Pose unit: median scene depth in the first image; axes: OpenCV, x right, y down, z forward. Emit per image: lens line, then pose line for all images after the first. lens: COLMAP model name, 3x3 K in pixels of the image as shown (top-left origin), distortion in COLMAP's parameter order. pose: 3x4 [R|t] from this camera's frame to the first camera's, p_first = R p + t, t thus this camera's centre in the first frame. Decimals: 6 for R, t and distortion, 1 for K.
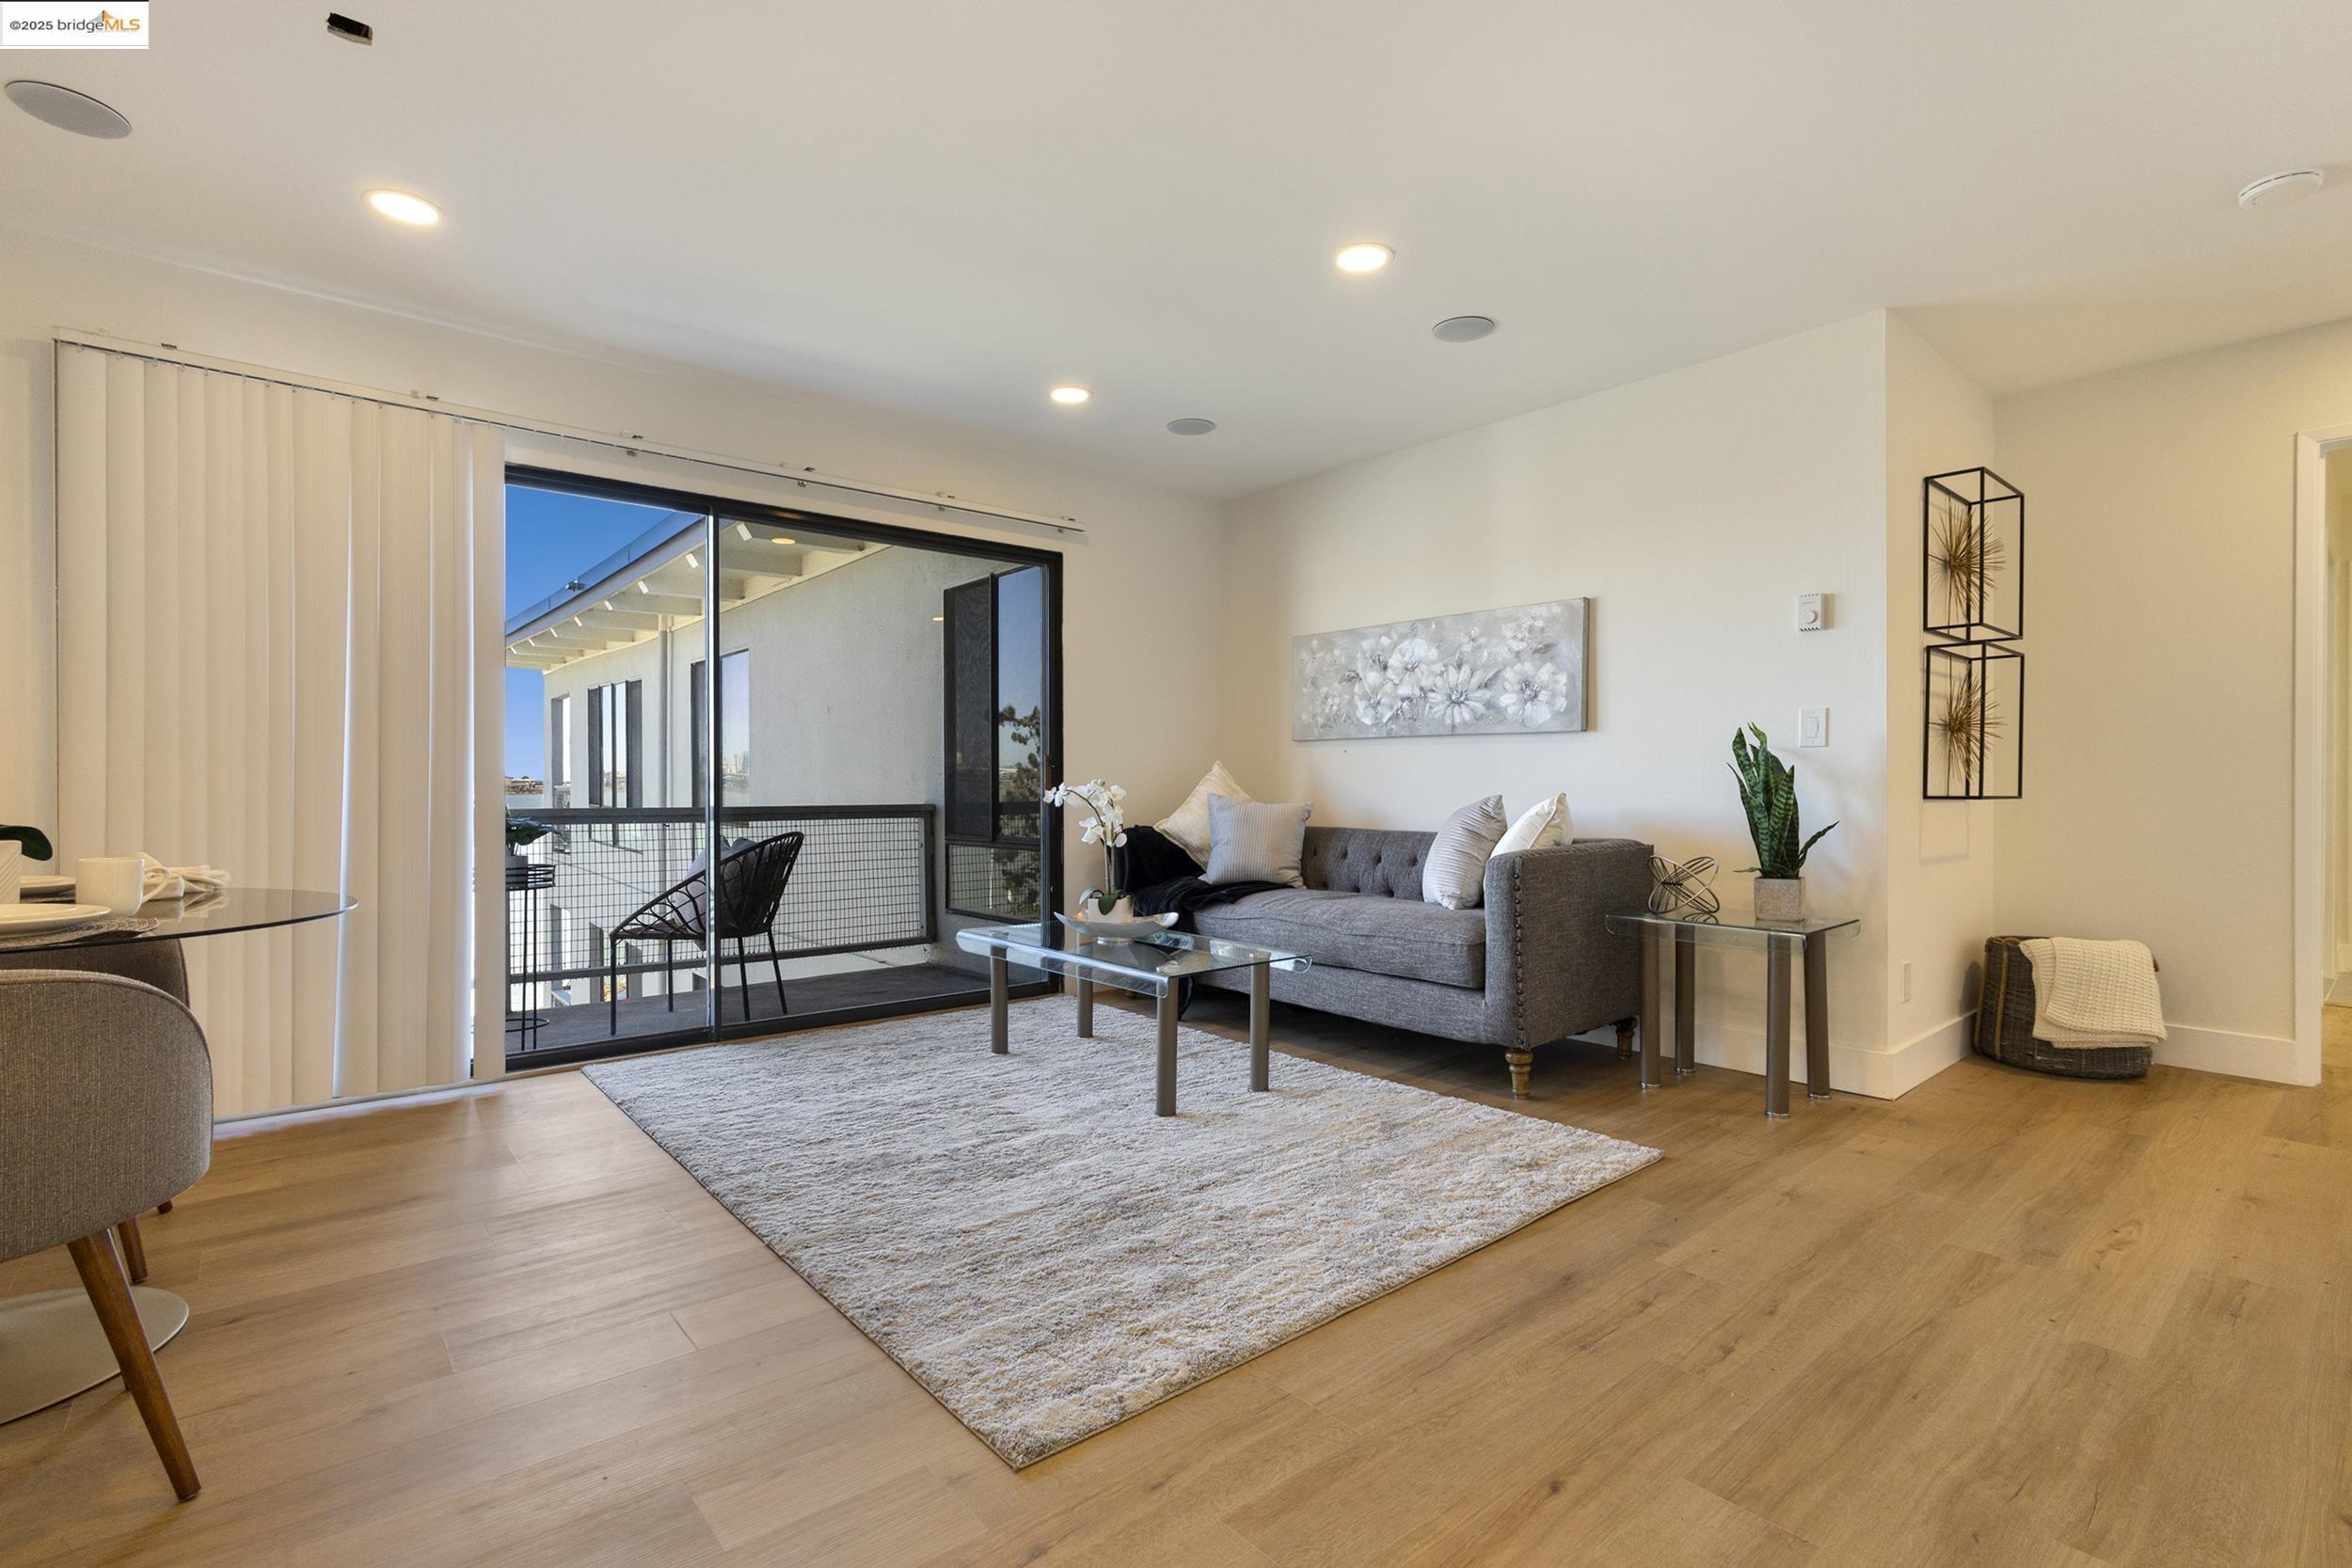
lens RADIAL K [[1092.5, 0, 1179.6], [0, 1092.5, 792.2], [0, 0, 1]] dist [-0.008391, 0.005090]
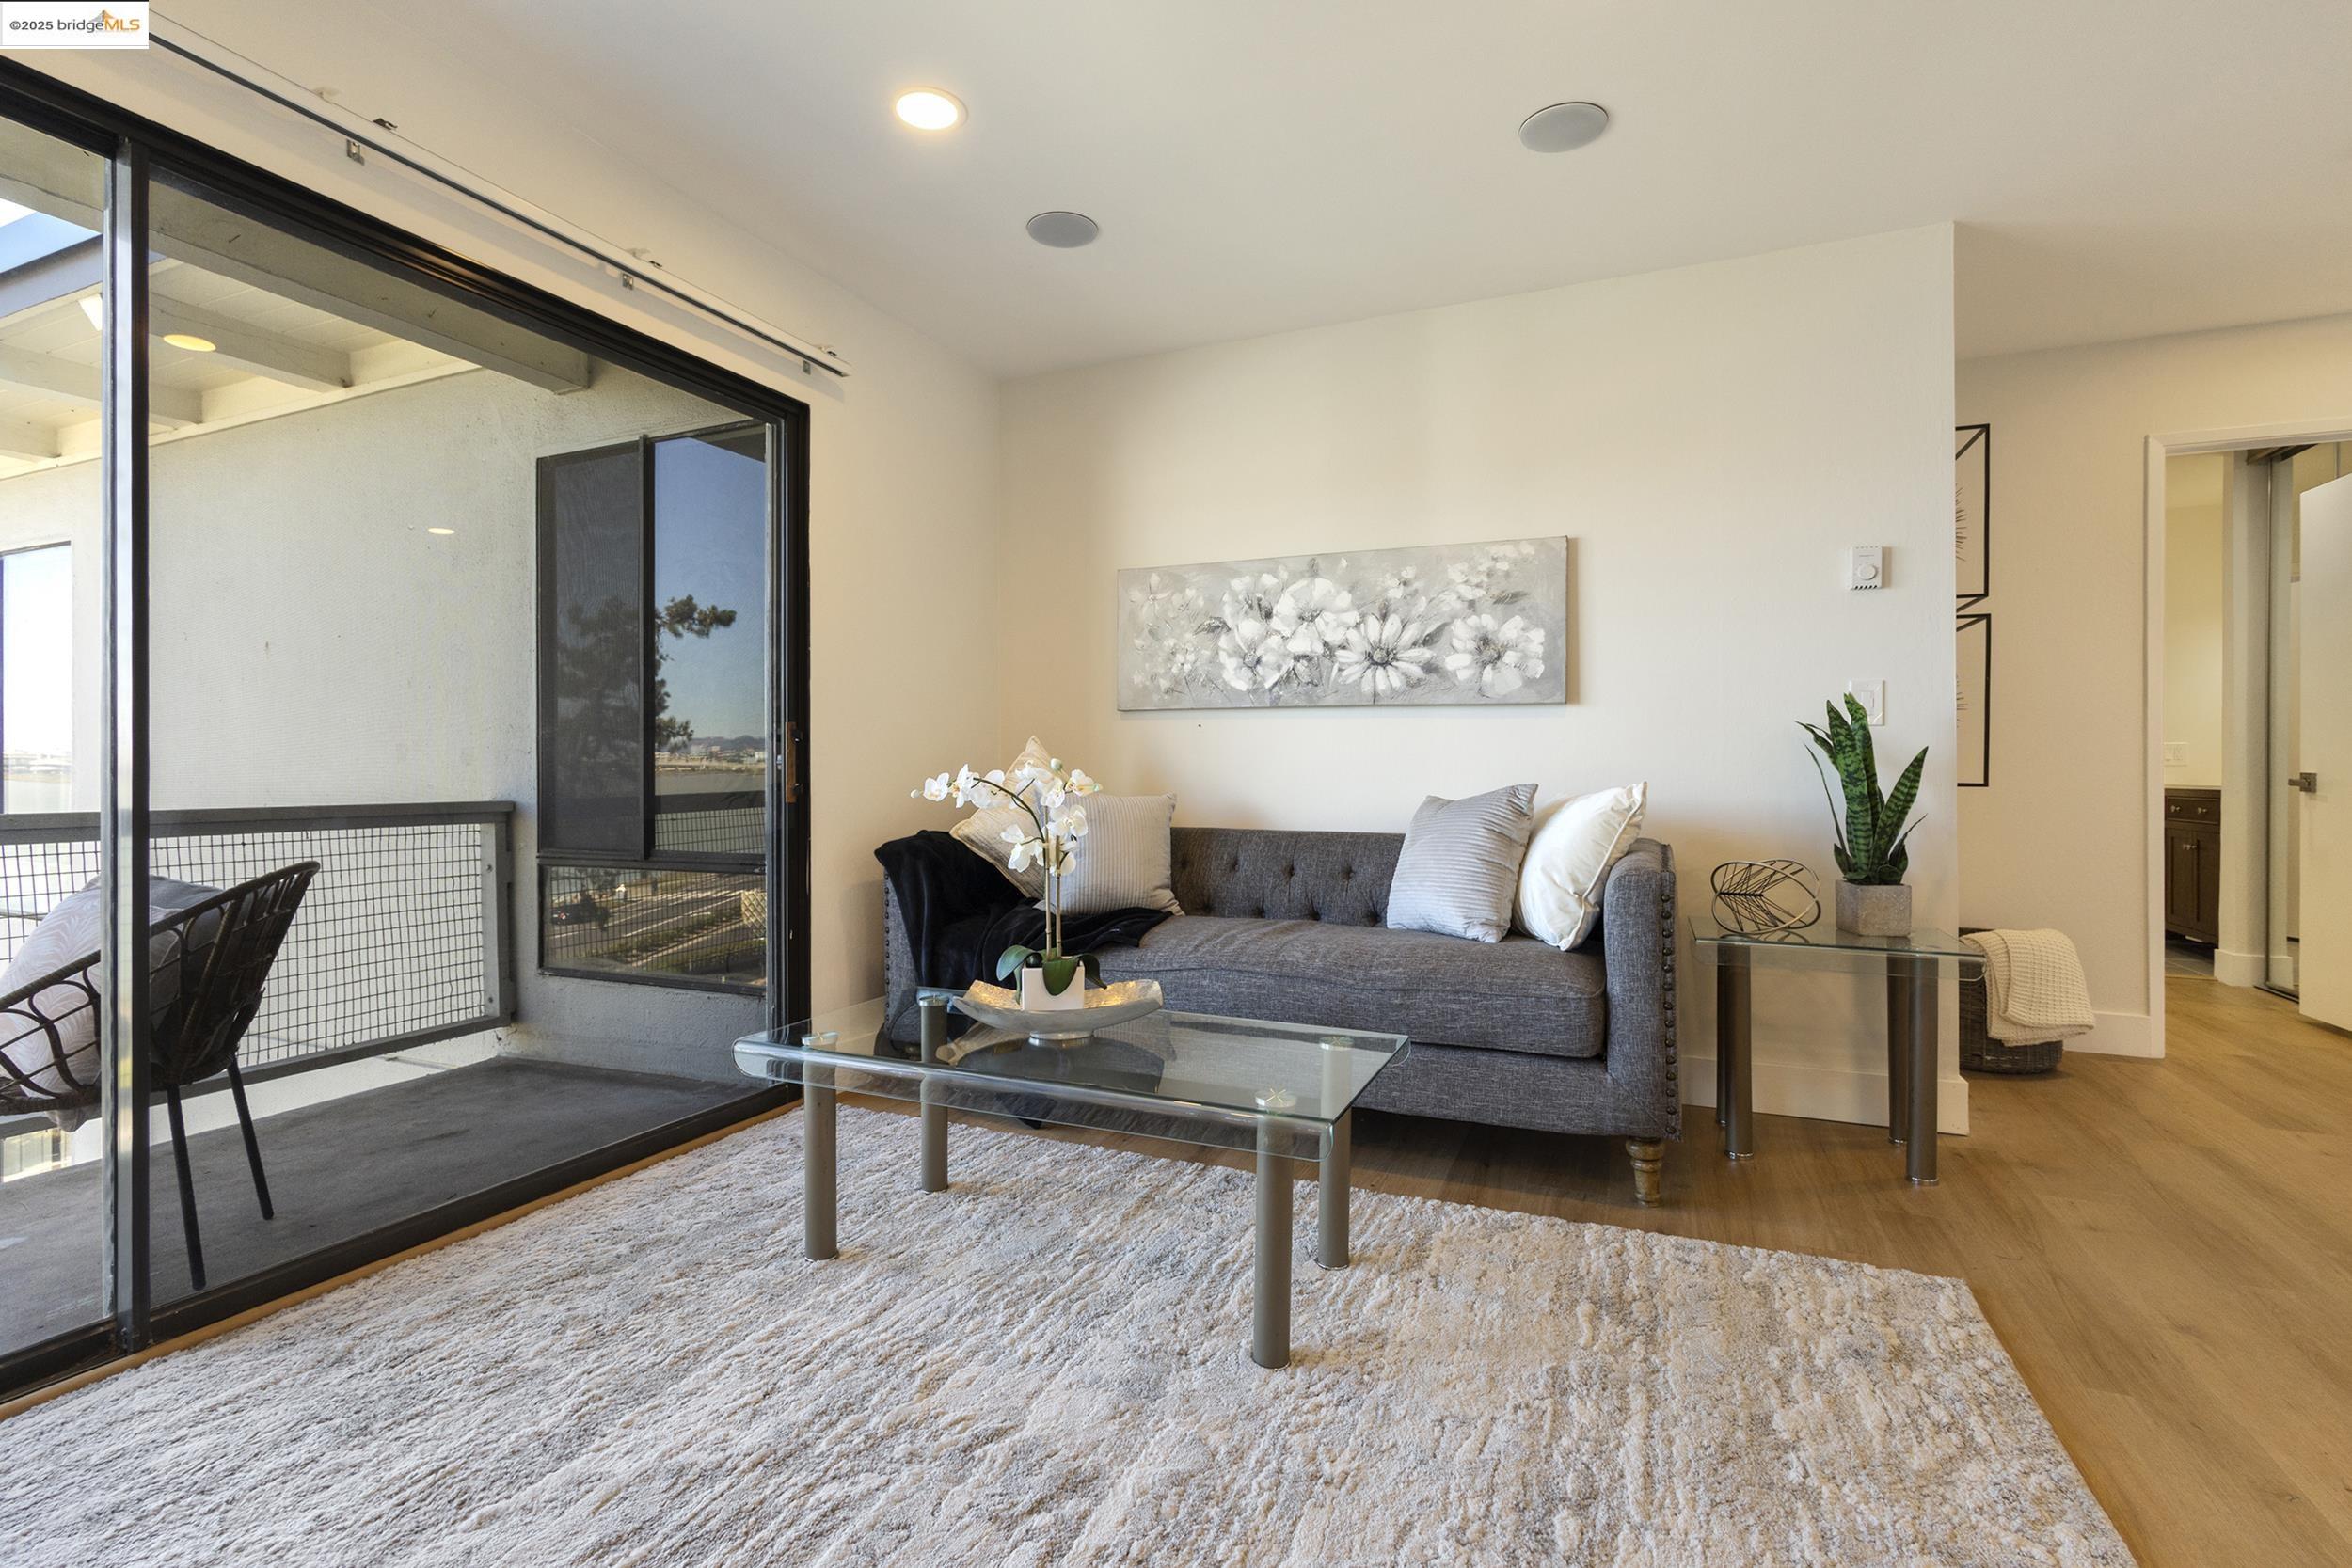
lens RADIAL K [[1092.5, 0, 1175.9], [0, 1092.5, 770.6], [0, 0, 1]] dist [-0.008391, 0.005090]
pose [[0.896431, 0.001466, 0.443181, -0.239801], [0.001655, 0.999976, -0.006654, -0.001854], [-0.443180, 0.006698, 0.896408, 0.411469]]
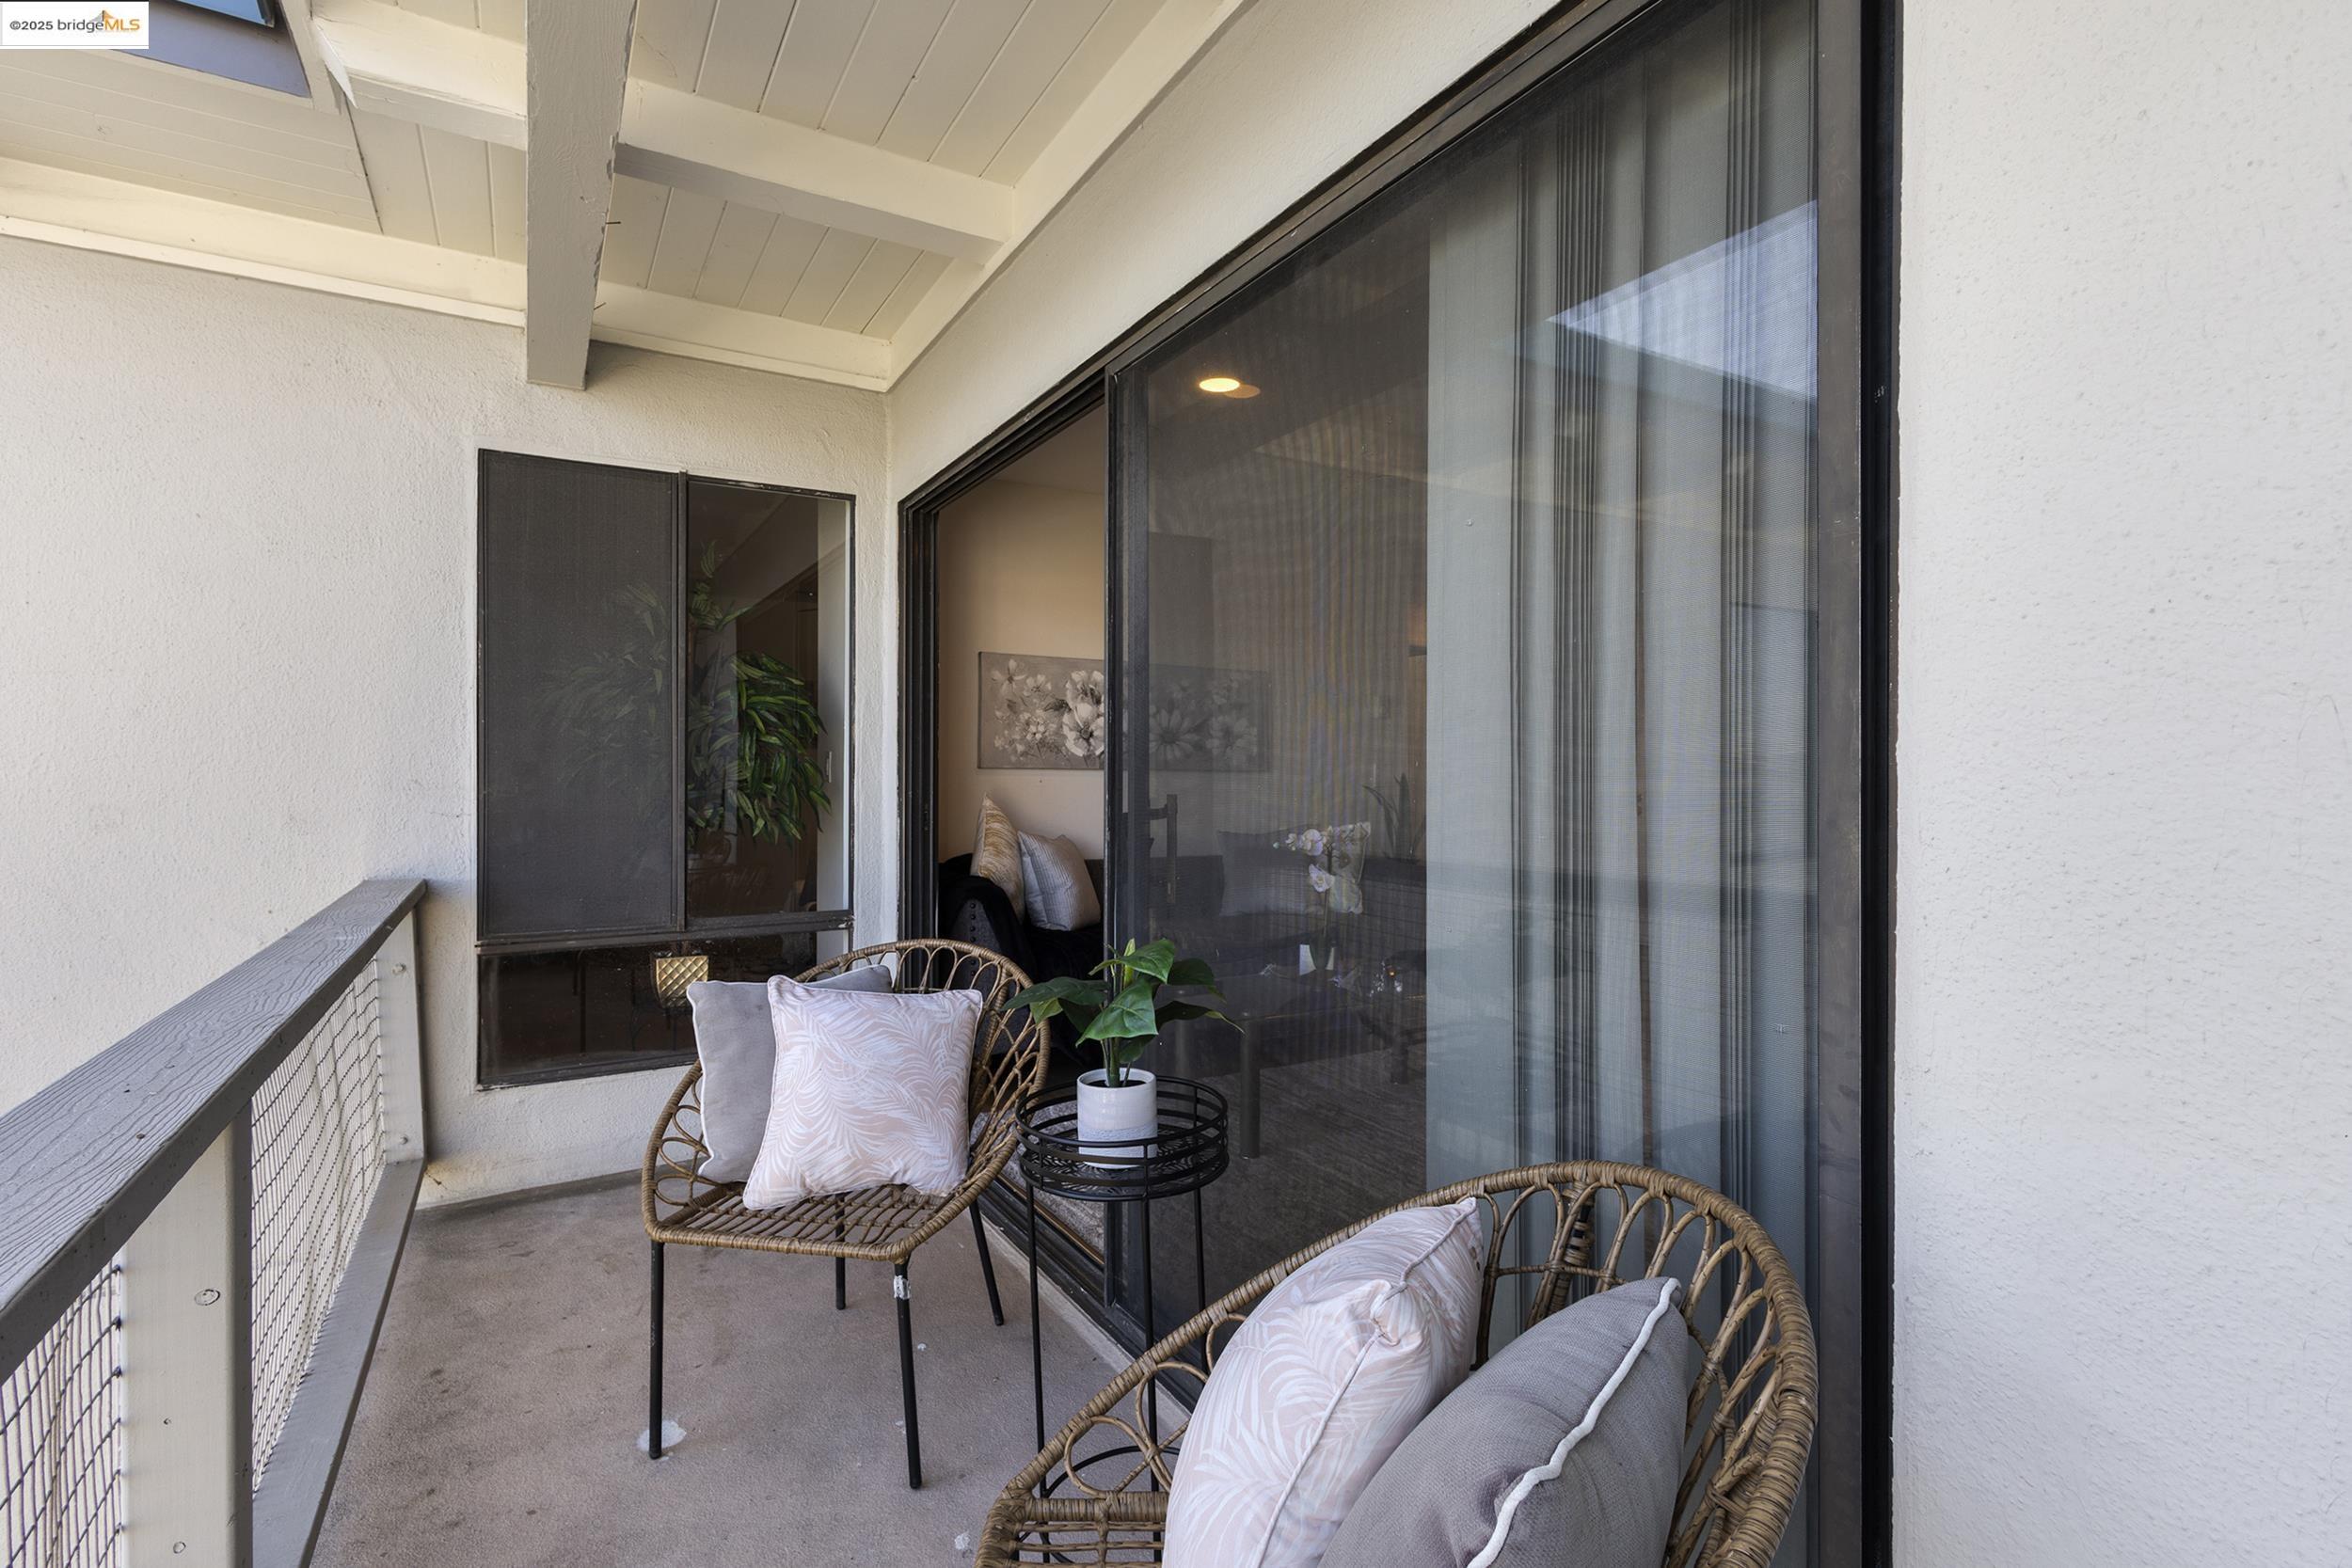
lens RADIAL K [[1092.5, 0, 1174.1], [0, 1092.5, 784.2], [0, 0, 1]] dist [-0.008391, 0.005090]
pose [[0.173319, 0.001089, 0.984865, -0.957786], [0.006965, 0.999973, -0.002331, -0.038889], [-0.984841, 0.007264, 0.173306, 0.880162]]
